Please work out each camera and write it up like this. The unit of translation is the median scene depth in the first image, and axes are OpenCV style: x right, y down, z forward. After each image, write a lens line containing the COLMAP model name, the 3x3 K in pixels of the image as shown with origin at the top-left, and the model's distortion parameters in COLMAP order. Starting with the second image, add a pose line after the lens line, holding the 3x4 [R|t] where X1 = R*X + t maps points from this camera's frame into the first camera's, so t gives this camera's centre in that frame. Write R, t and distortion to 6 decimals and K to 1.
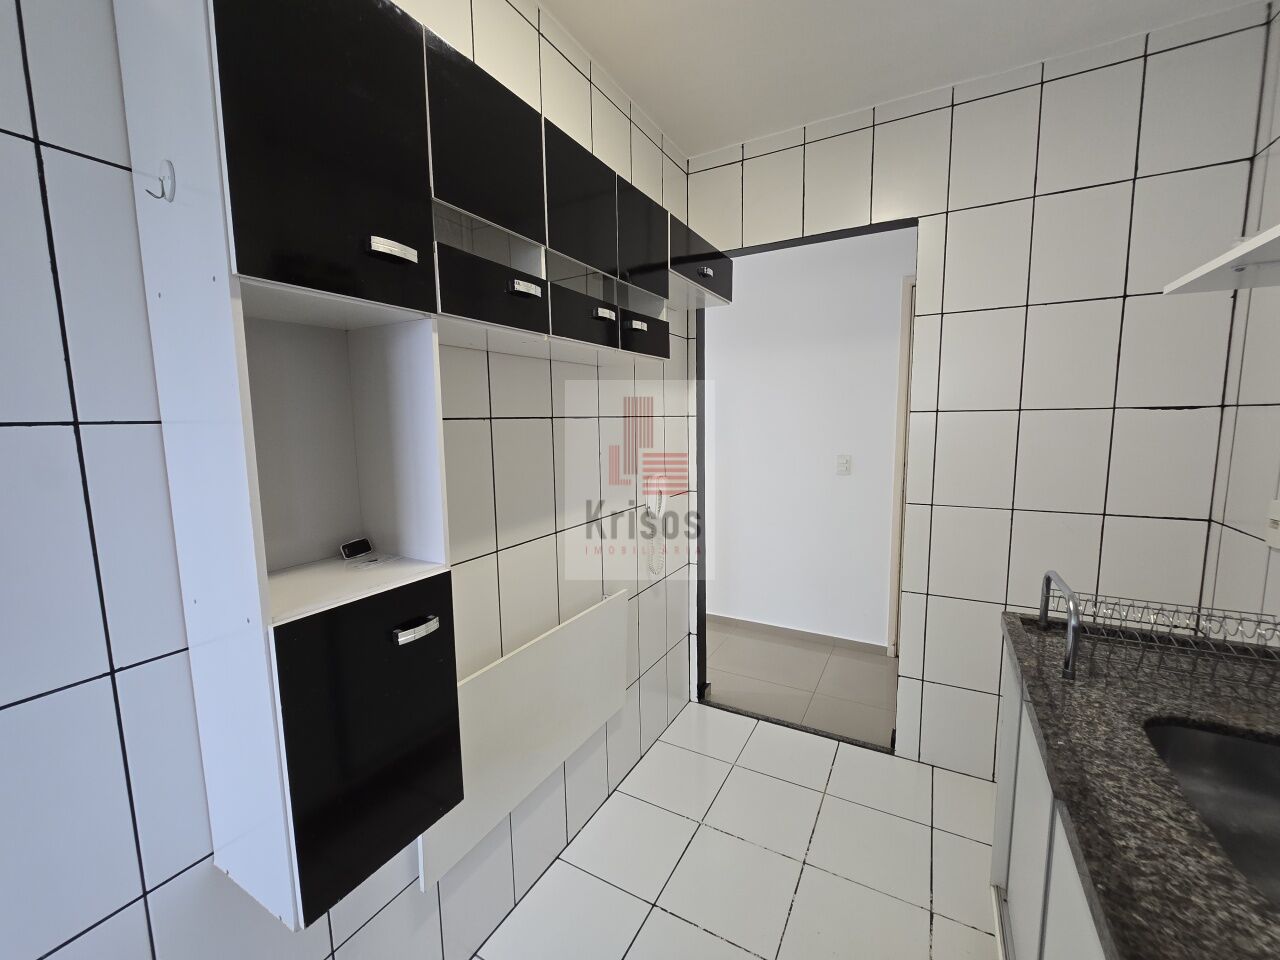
lens RADIAL K [[524.7, 0, 639.9], [0, 524.7, 483.3], [0, 0, 1]] dist [-0.008056, 0.001251]
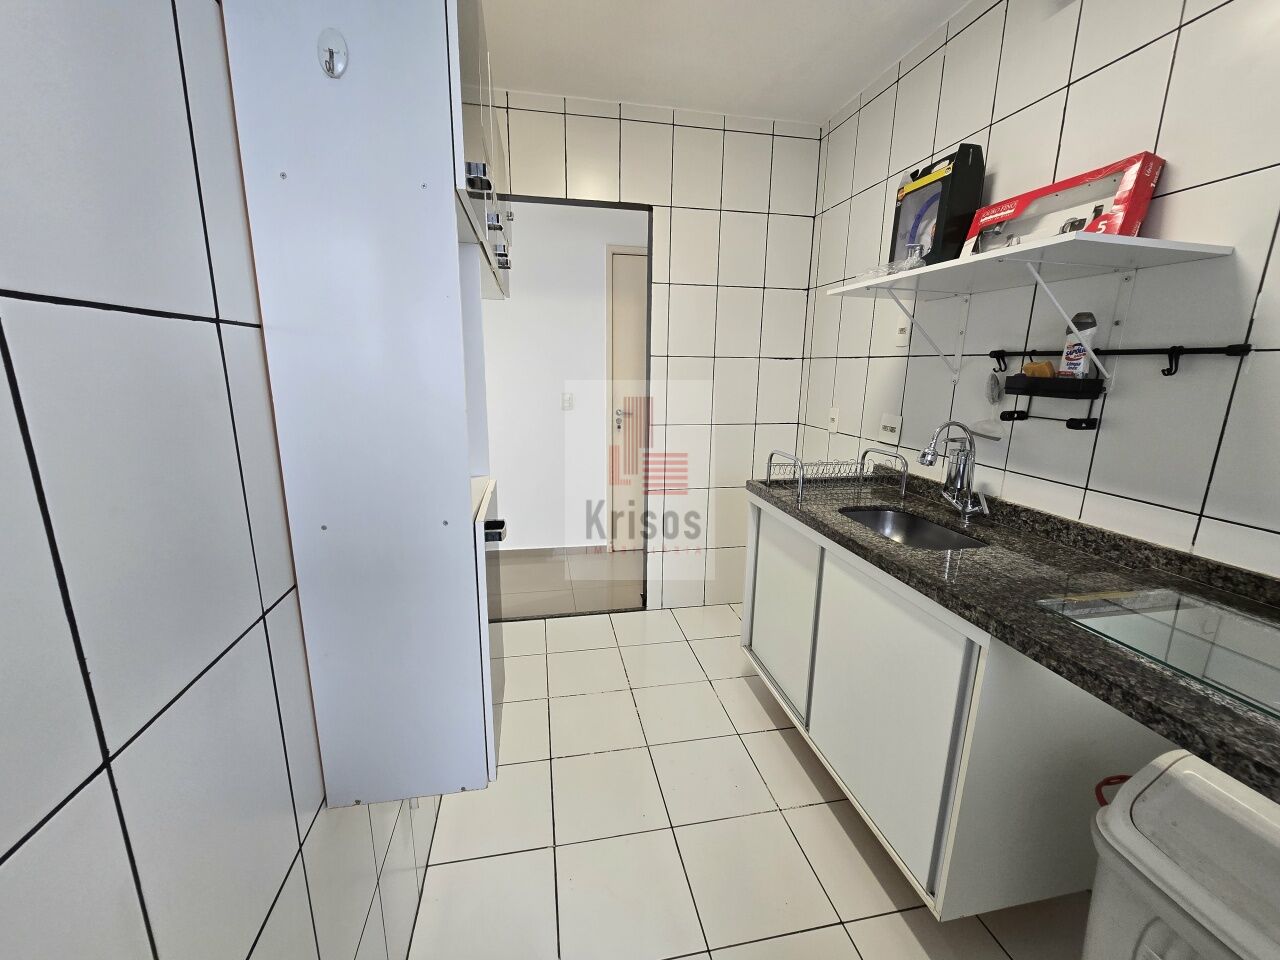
lens RADIAL K [[524.7, 0, 644.5], [0, 524.7, 480.3], [0, 0, 1]] dist [-0.008056, 0.001251]
pose [[0.754309, -0.114258, 0.646501, -0.546112], [0.052706, 0.992100, 0.113842, 0.036638], [-0.654401, -0.051798, 0.754372, -0.025226]]
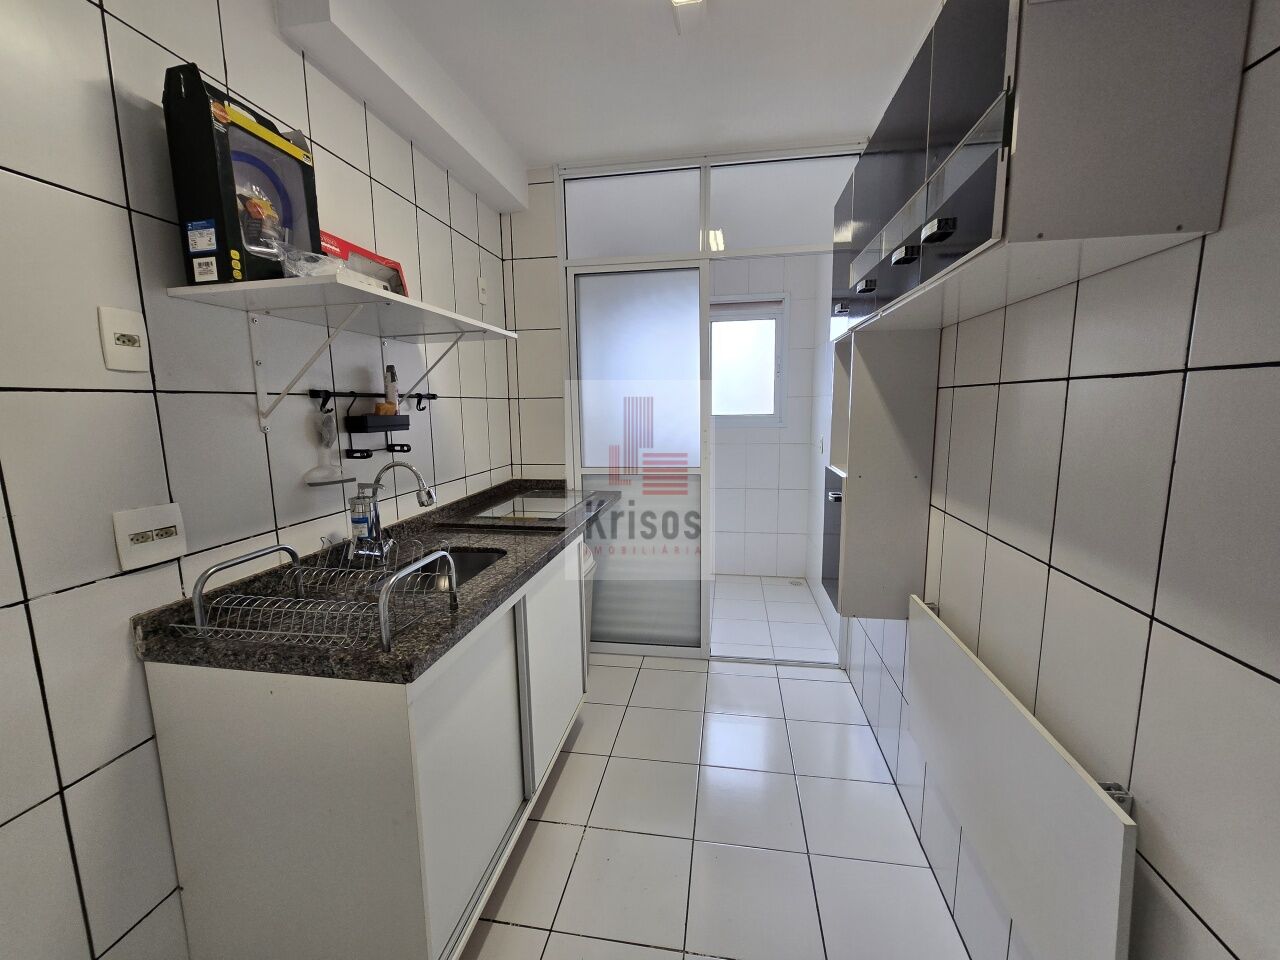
lens RADIAL K [[524.7, 0, 652.6], [0, 524.7, 483.3], [0, 0, 1]] dist [-0.008056, 0.001251]
pose [[-0.939549, 0.080421, -0.332838, 0.544587], [-0.012438, 0.963372, 0.267881, -0.180825], [0.342190, 0.255827, -0.904134, 1.553737]]
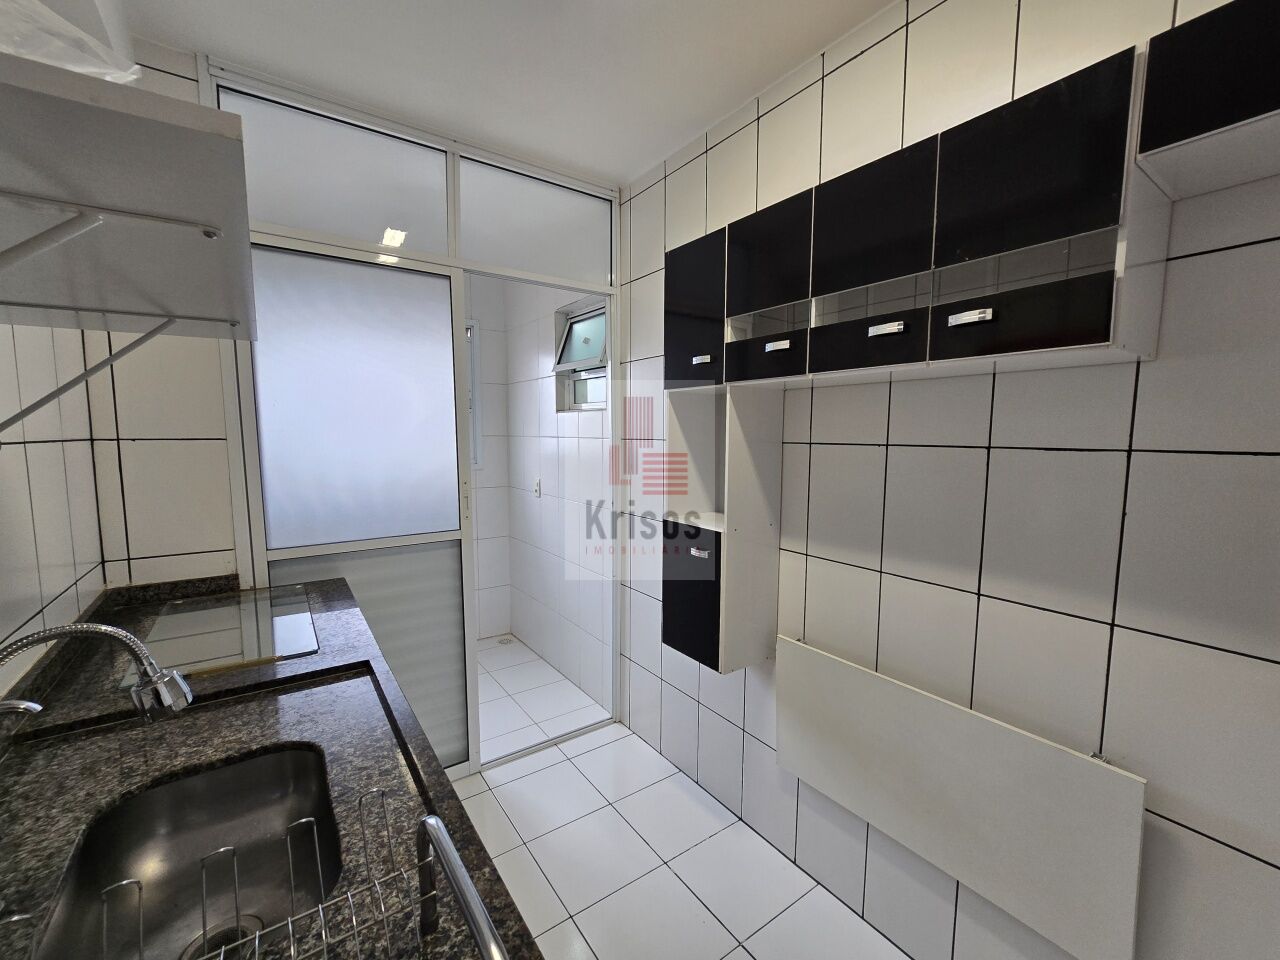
lens RADIAL K [[524.7, 0, 646.3], [0, 524.7, 486.1], [0, 0, 1]] dist [-0.008056, 0.001251]
pose [[-0.428924, 0.105435, -0.897166, 0.829709], [-0.109523, 0.979769, 0.167504, -0.157885], [0.896677, 0.170107, -0.408699, 0.958227]]
